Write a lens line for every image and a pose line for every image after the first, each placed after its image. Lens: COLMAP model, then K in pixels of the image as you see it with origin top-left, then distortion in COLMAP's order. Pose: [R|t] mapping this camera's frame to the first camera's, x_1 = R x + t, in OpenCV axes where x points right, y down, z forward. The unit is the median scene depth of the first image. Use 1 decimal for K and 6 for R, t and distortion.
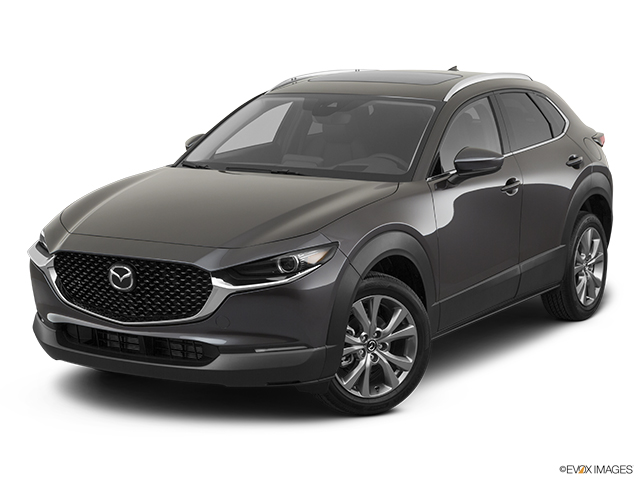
lens RADIAL K [[1176.9, 0, 320.4], [0, 1176.9, 208.9], [0, 0, 1]] dist [-0.001284, -0.078230]
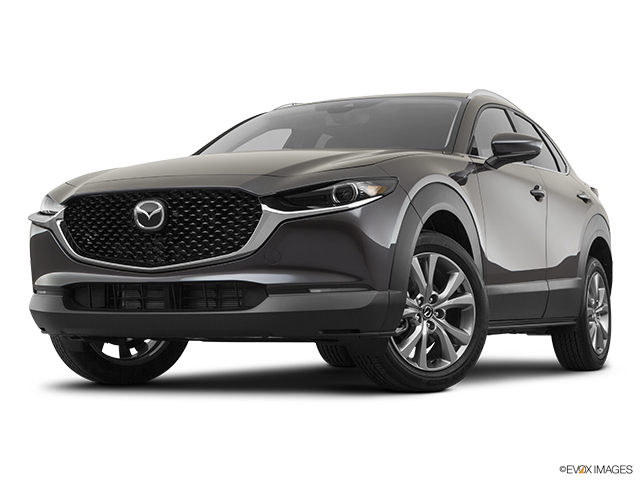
lens RADIAL K [[1101.0, 0, 302.6], [0, 1101.0, 240.1], [0, 0, 1]] dist [-0.025422, -0.027135]
pose [[0.997252, 0.003720, 0.073993, -0.110677], [0.009028, 0.985193, -0.171211, 0.204076], [-0.073535, 0.171409, 0.982452, 0.192671]]
